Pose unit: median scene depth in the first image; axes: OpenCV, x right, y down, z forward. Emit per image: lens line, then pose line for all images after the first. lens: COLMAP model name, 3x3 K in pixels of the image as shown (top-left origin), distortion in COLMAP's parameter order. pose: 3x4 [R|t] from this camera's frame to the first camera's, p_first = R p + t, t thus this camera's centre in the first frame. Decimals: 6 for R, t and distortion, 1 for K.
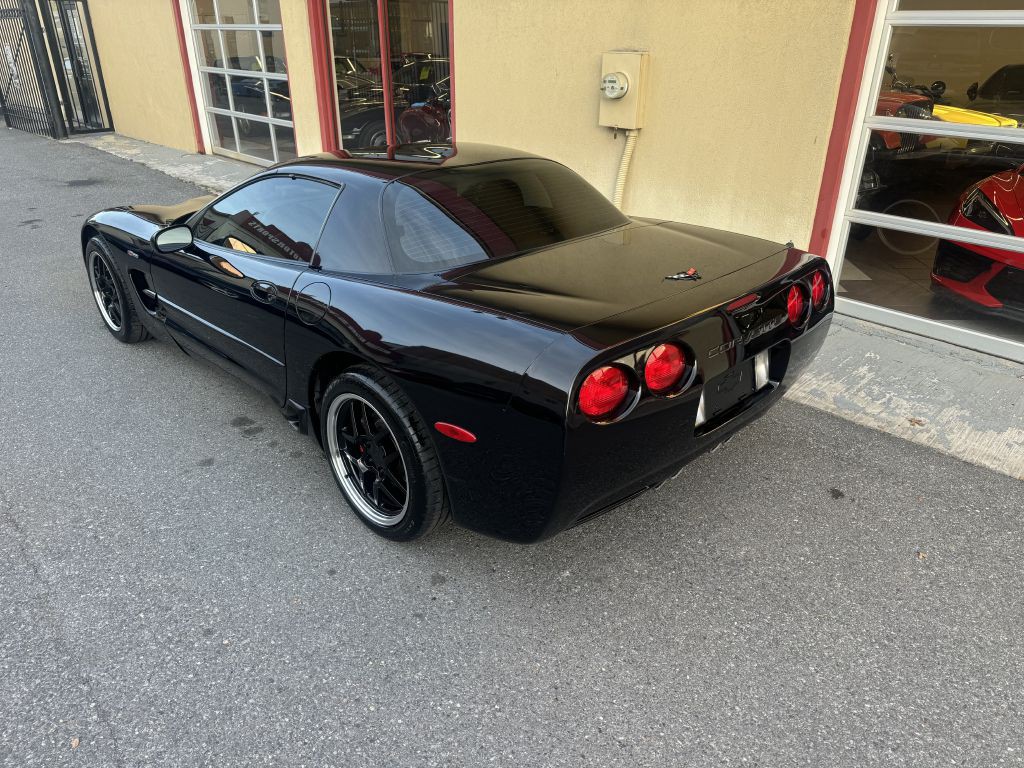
lens RADIAL K [[725.5, 0, 517.3], [0, 725.5, 385.7], [0, 0, 1]] dist [0.009398, -0.005150]
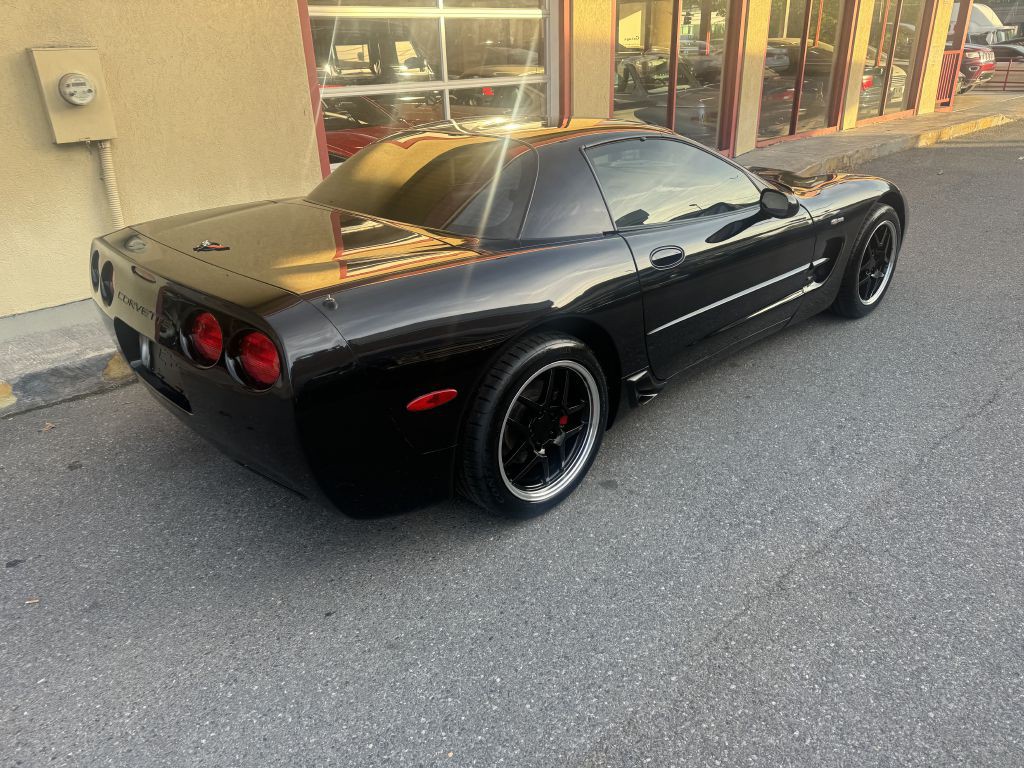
lens RADIAL K [[720.1, 0, 505.0], [0, 720.1, 381.7], [0, 0, 1]] dist [0.023598, -0.021736]
pose [[0.015801, -0.428858, 0.903234, -0.994203], [0.467450, 0.801716, 0.372480, -0.321334], [-0.883878, 0.416331, 0.213137, 0.757693]]
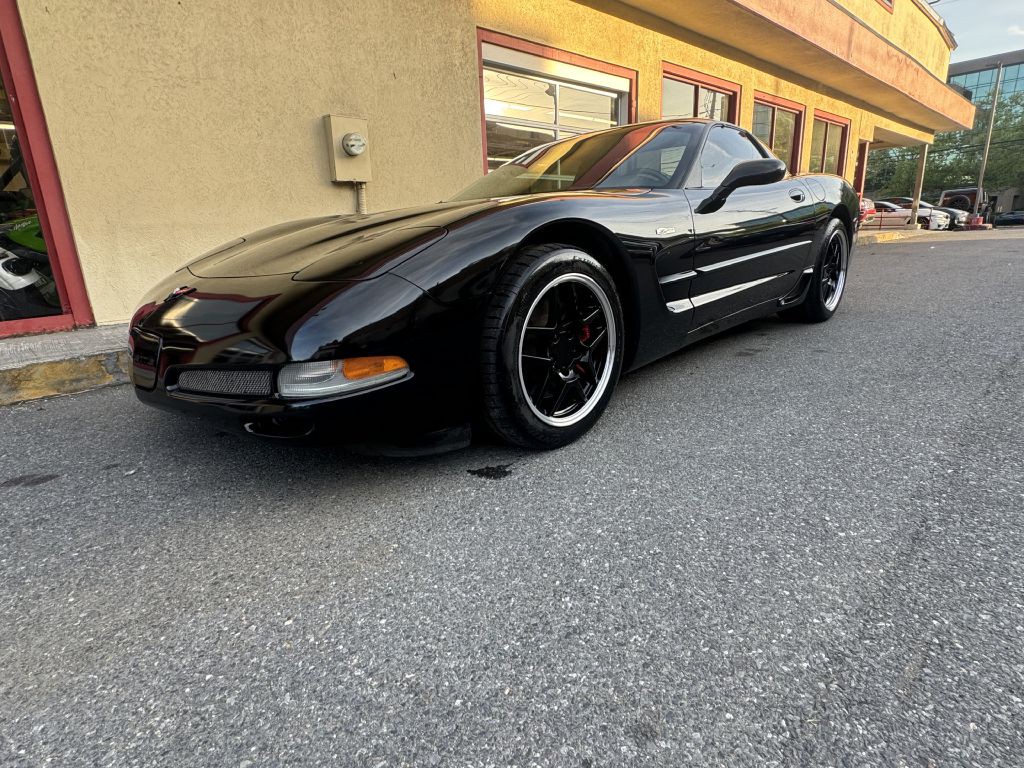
lens RADIAL K [[548.6, 0, 506.2], [0, 548.6, 382.6], [0, 0, 1]] dist [-0.001014, -0.000034]
pose [[-0.003627, -0.281044, 0.959688, -1.118862], [0.473837, 0.844634, 0.249141, -0.271653], [-0.880605, 0.455639, 0.130105, 1.172382]]
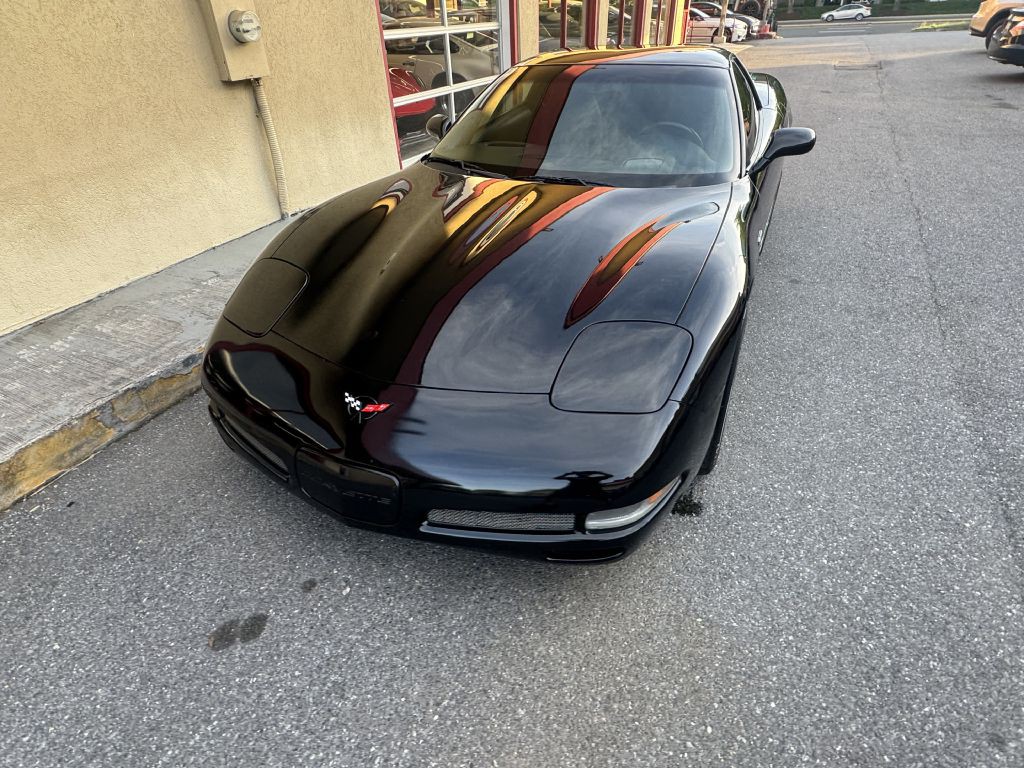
lens RADIAL K [[549.5, 0, 512.0], [0, 549.5, 385.5], [0, 0, 1]] dist [0.000467, -0.001170]
pose [[-0.351388, -0.532705, 0.769904, -0.995217], [0.434840, 0.635402, 0.638105, -0.582659], [-0.829120, 0.559008, 0.008368, 1.341344]]
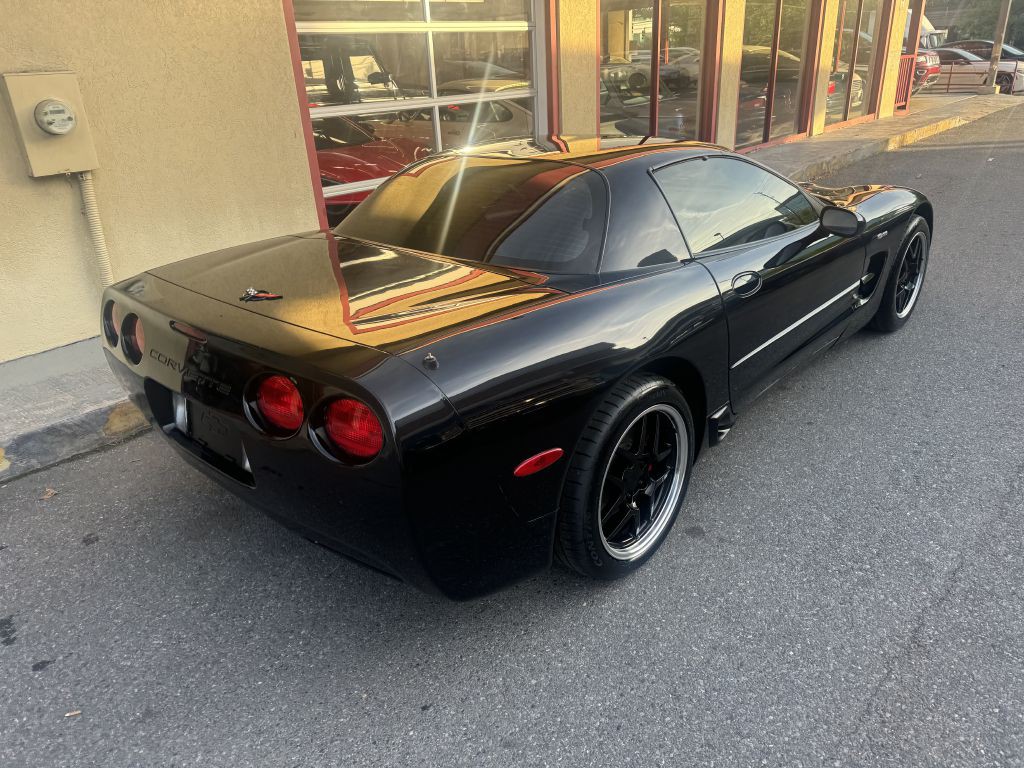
lens RADIAL K [[722.4, 0, 502.2], [0, 722.4, 386.1], [0, 0, 1]] dist [0.023333, -0.023277]
pose [[-0.055232, -0.419380, 0.906129, -0.924281], [0.481329, 0.783922, 0.392159, -0.376264], [-0.874798, 0.457806, 0.158563, 0.852115]]
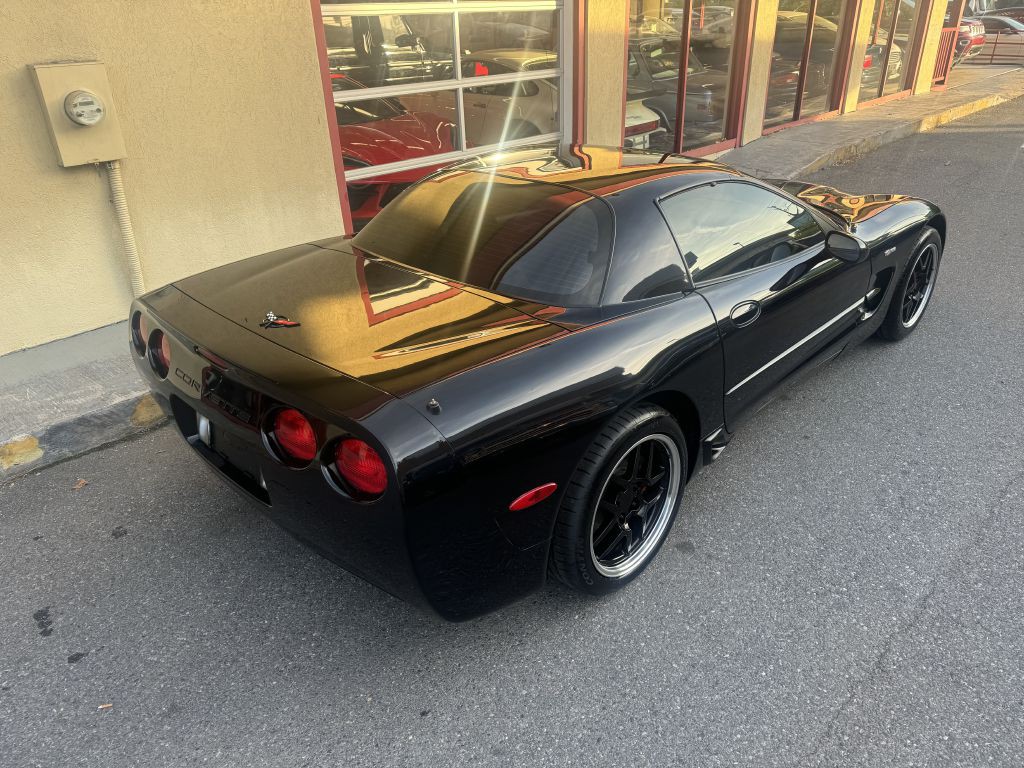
lens RADIAL K [[723.7, 0, 517.0], [0, 723.7, 386.3], [0, 0, 1]] dist [0.010629, -0.005303]
pose [[-0.031127, -0.473895, 0.880031, -0.928487], [0.462810, 0.773552, 0.432925, -0.429528], [-0.885911, 0.420763, 0.195245, 0.804712]]
